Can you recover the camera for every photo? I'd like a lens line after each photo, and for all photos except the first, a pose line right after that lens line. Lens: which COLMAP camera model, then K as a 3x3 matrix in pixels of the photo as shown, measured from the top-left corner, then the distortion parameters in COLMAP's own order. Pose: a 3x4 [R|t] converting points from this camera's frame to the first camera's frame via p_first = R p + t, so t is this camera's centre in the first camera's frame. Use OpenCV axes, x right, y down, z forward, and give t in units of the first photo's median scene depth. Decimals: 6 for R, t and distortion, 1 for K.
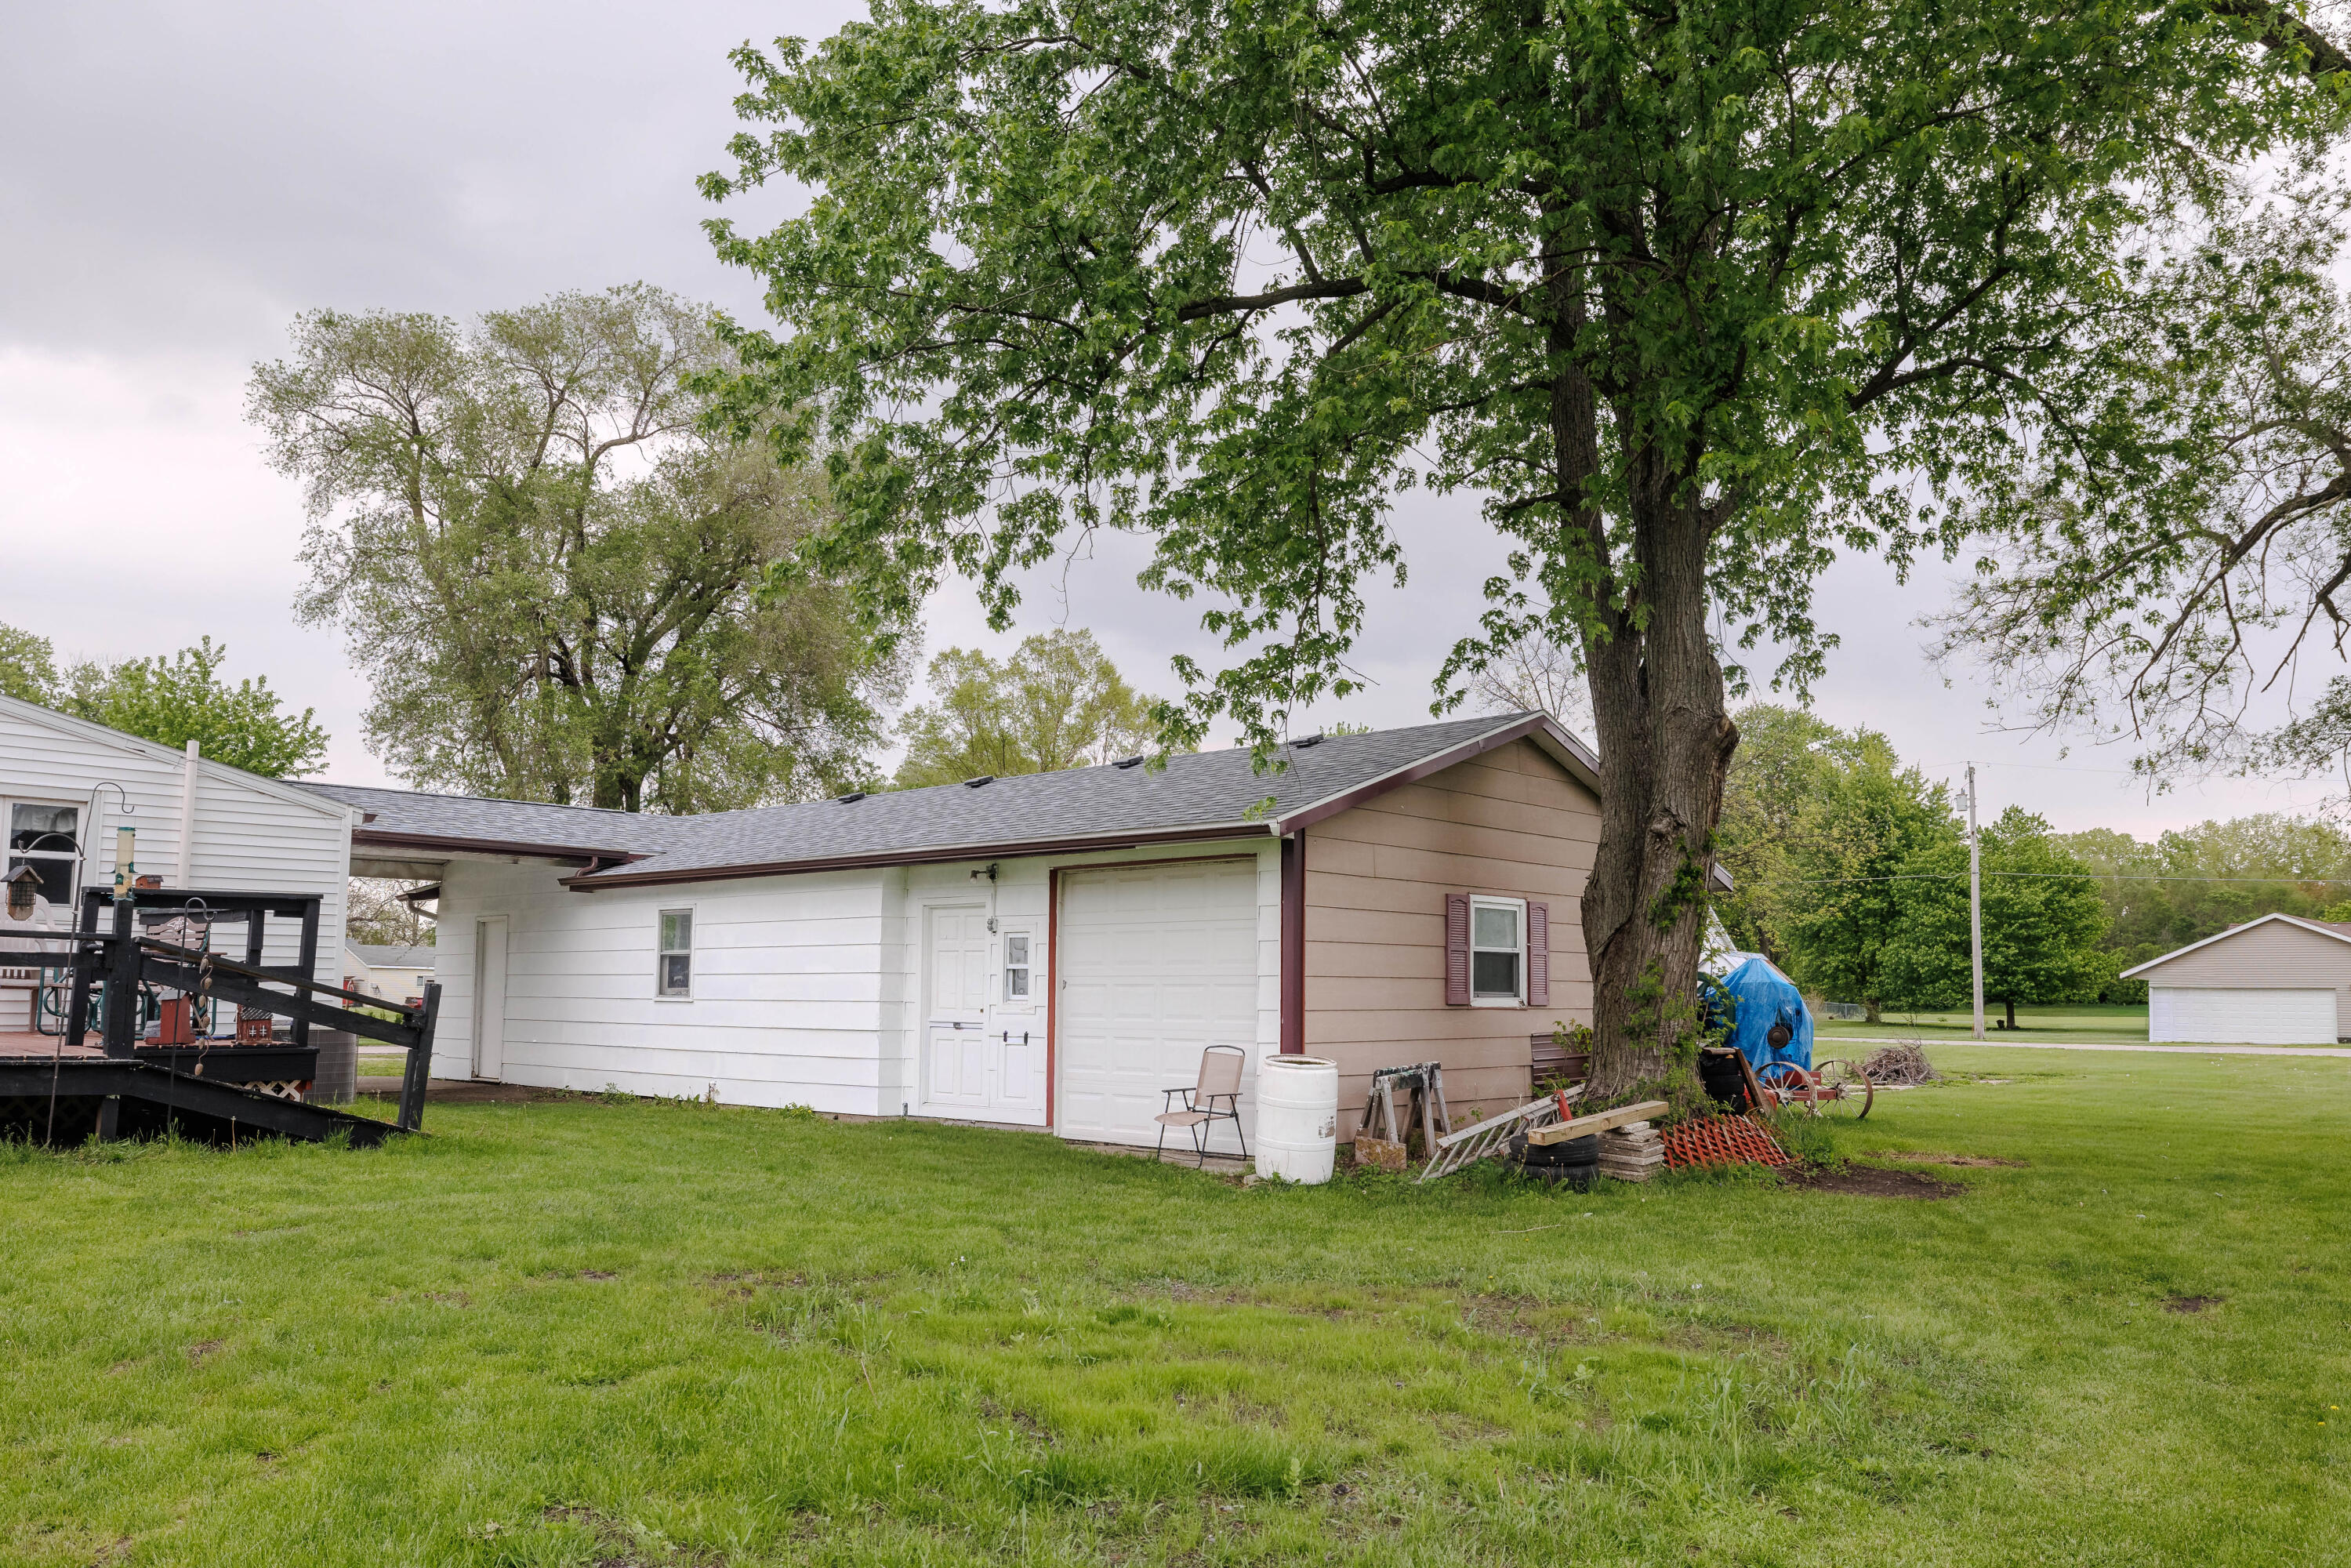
lens RADIAL K [[1737.3, 0, 1175.5], [0, 1737.3, 784.0], [0, 0, 1]] dist [0.004026, 0.002873]
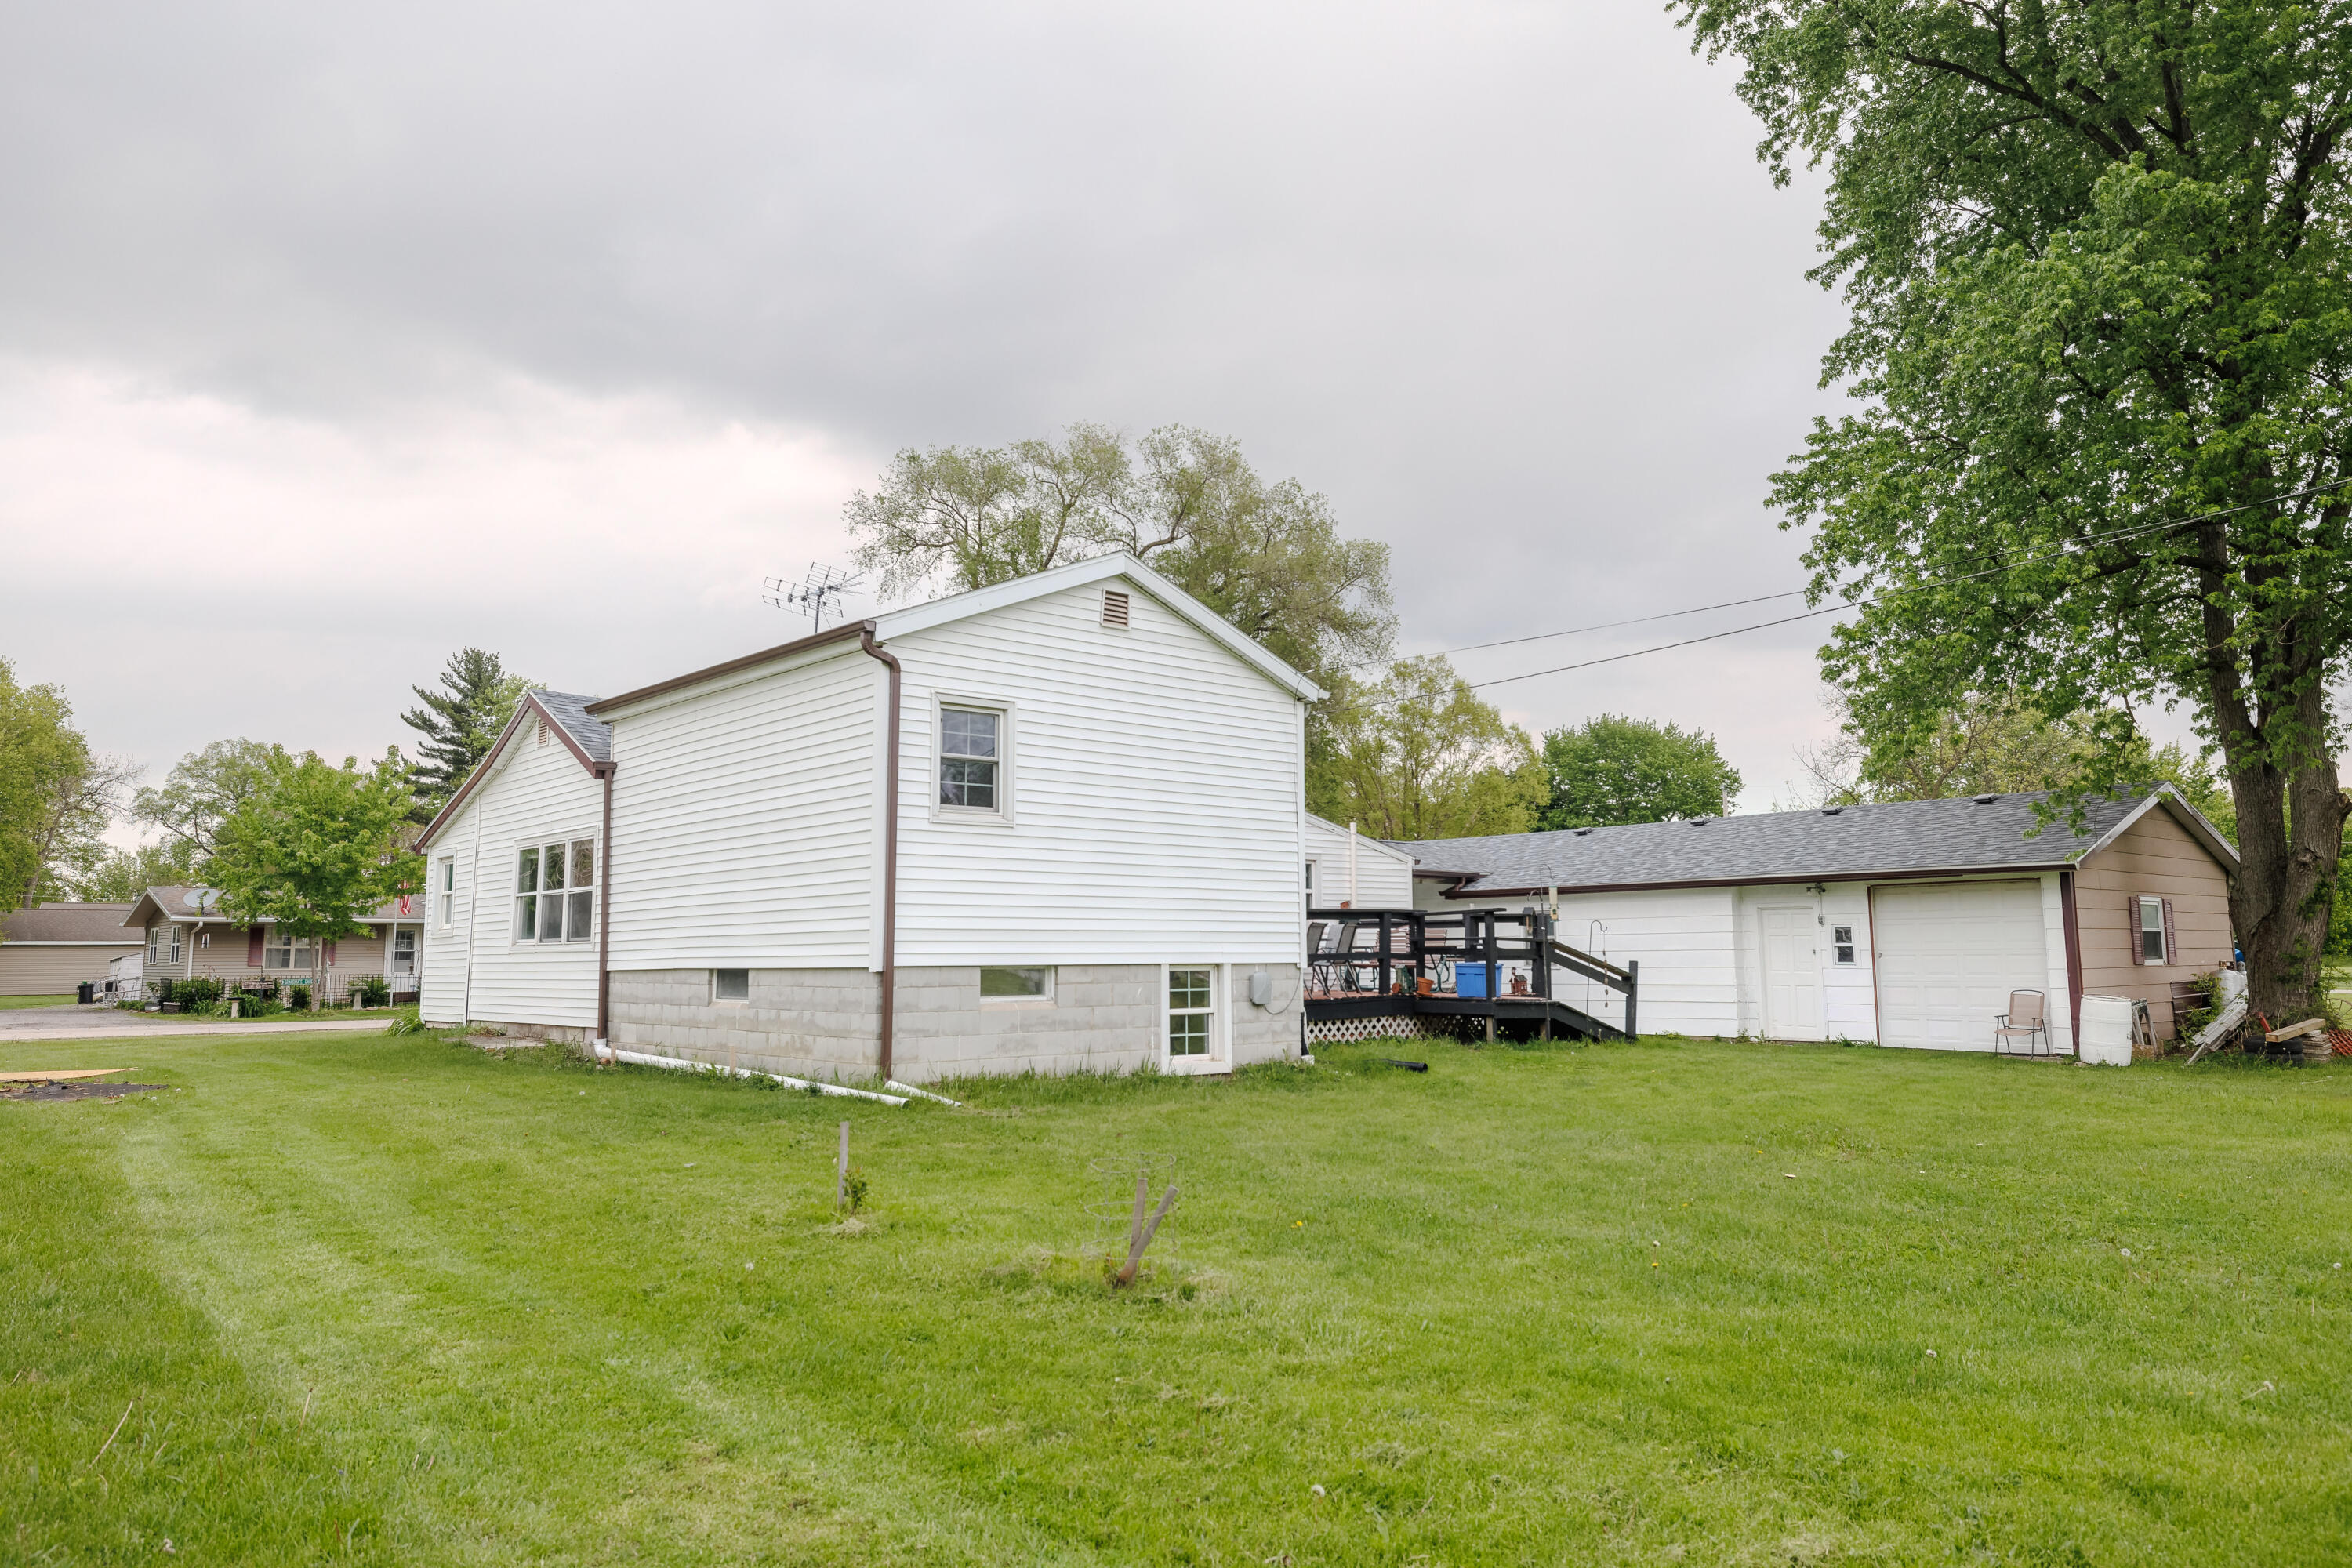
lens RADIAL K [[1583.5, 0, 1175.7], [0, 1583.5, 713.6], [0, 0, 1]] dist [0.003087, 0.003902]
pose [[0.991367, -0.034922, -0.126381, -0.535643], [0.030688, 0.998906, -0.035296, -0.083870], [0.127475, 0.031113, 0.991354, -0.604349]]
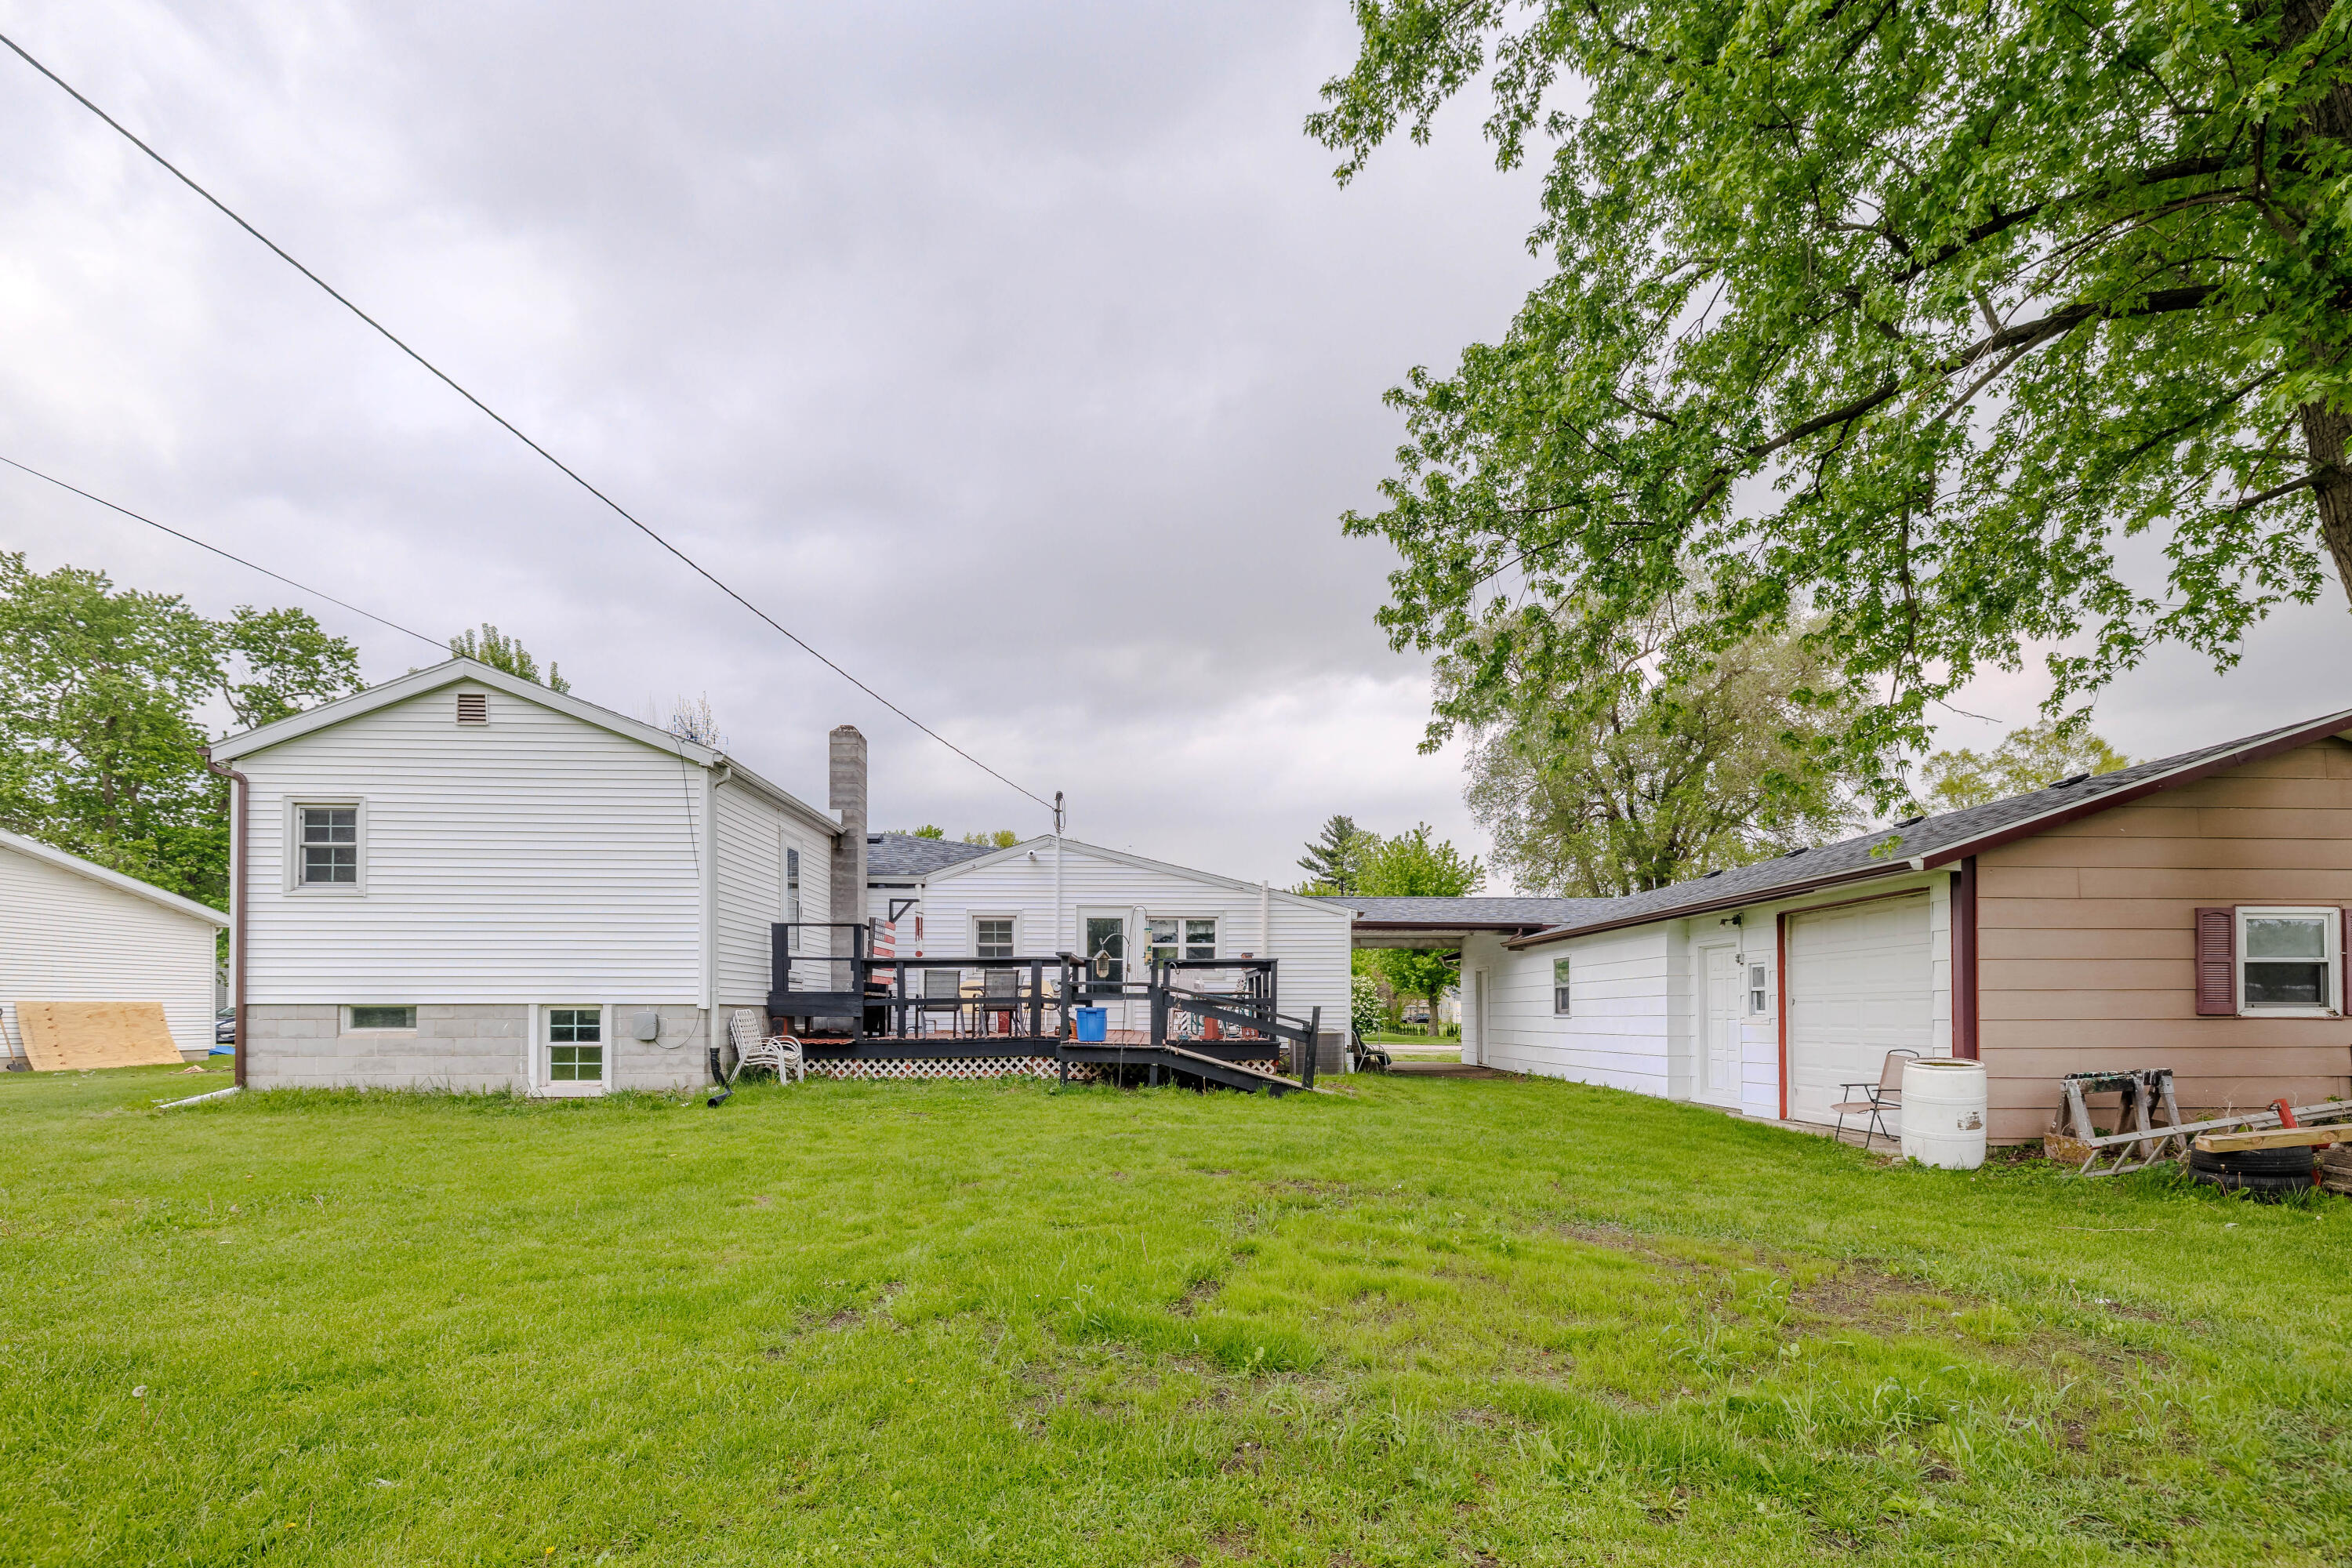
lens RADIAL K [[1048.6, 0, 1171.7], [0, 1048.6, 977.2], [0, 0, 1]] dist [-0.002773, -0.000106]
pose [[0.698786, -0.033231, -0.714559, 0.170376], [0.092340, 0.994753, 0.044040, 0.020134], [0.709346, -0.096757, 0.698188, 0.127787]]
